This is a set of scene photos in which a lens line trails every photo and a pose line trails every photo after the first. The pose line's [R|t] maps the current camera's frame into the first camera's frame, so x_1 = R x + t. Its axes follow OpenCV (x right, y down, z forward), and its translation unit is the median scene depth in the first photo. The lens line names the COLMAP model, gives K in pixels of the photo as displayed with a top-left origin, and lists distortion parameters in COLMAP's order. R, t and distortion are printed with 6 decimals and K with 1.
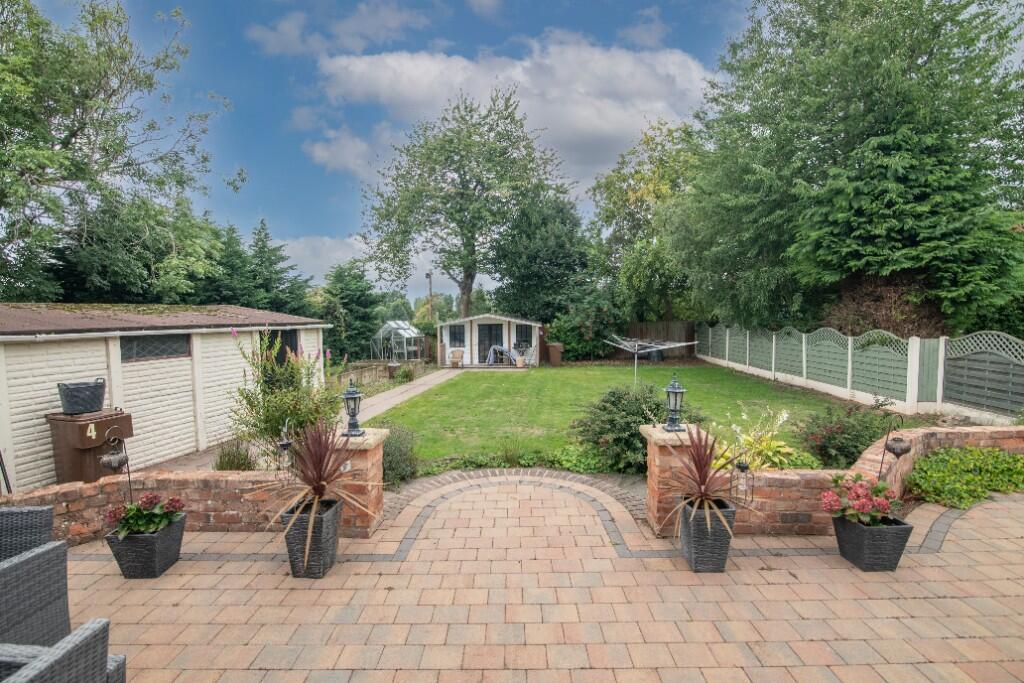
lens RADIAL K [[473.8, 0, 509.9], [0, 473.8, 337.5], [0, 0, 1]] dist [-0.010918, -0.001158]
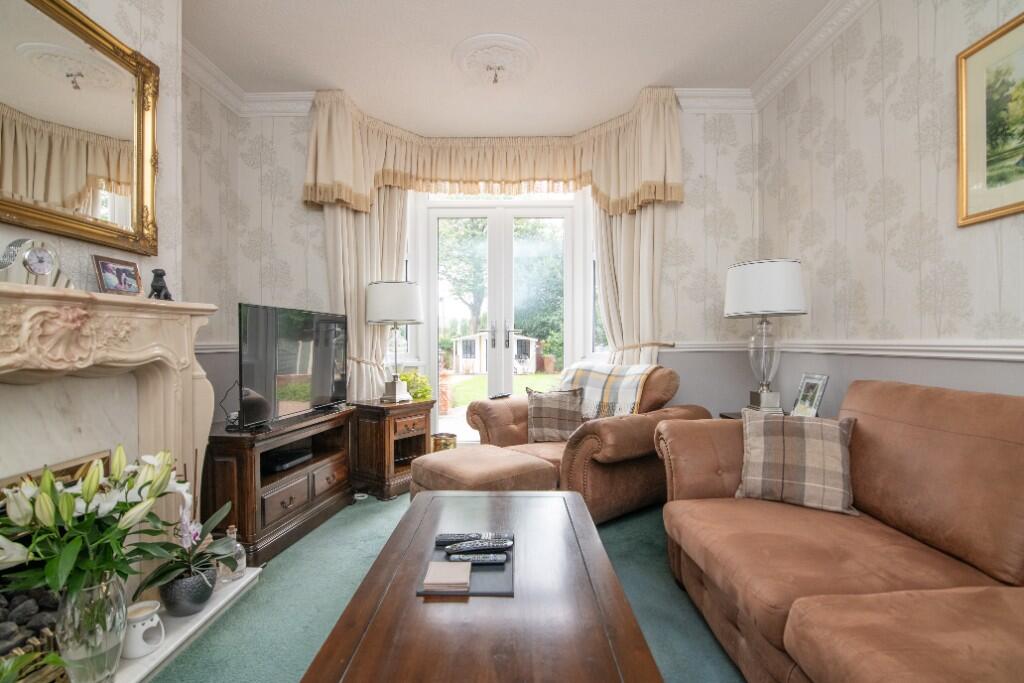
lens RADIAL K [[473.8, 0, 518.2], [0, 473.8, 348.0], [0, 0, 1]] dist [-0.010918, -0.001158]
pose [[0.999954, 0.005197, 0.008039, 0.008949], [-0.004959, 0.999560, -0.029257, 0.043880], [-0.008187, 0.029216, 0.999540, -0.331020]]
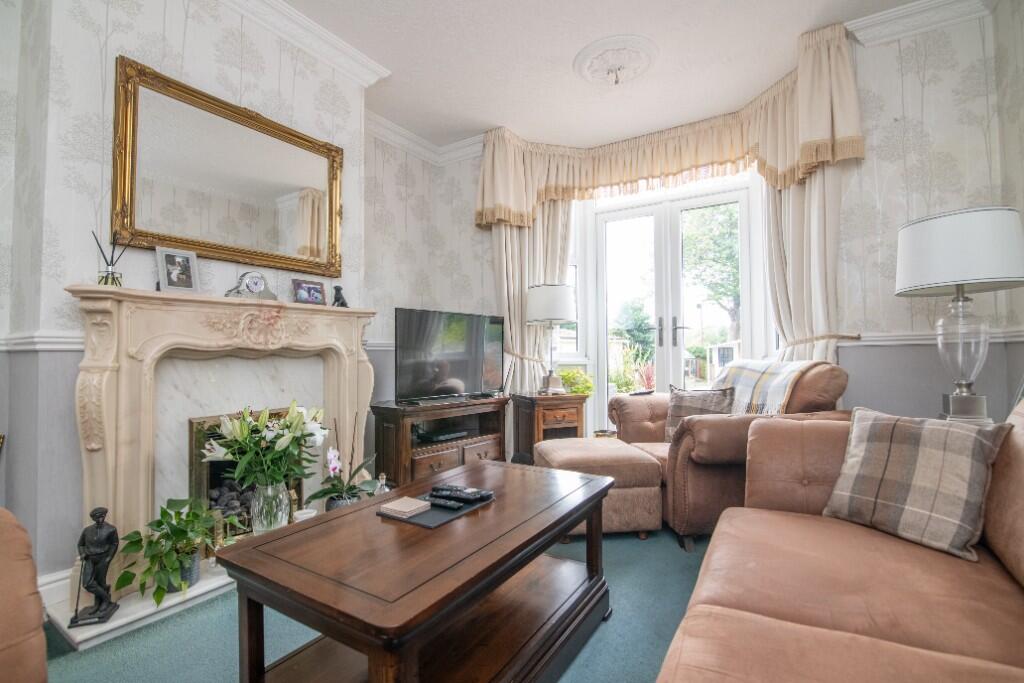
lens RADIAL K [[473.8, 0, 514.4], [0, 473.8, 339.8], [0, 0, 1]] dist [-0.010918, -0.001158]
pose [[0.855076, -0.013310, -0.518331, 0.062108], [-0.020915, 0.997971, -0.060131, 0.049611], [0.518080, 0.062257, 0.853063, -0.325954]]
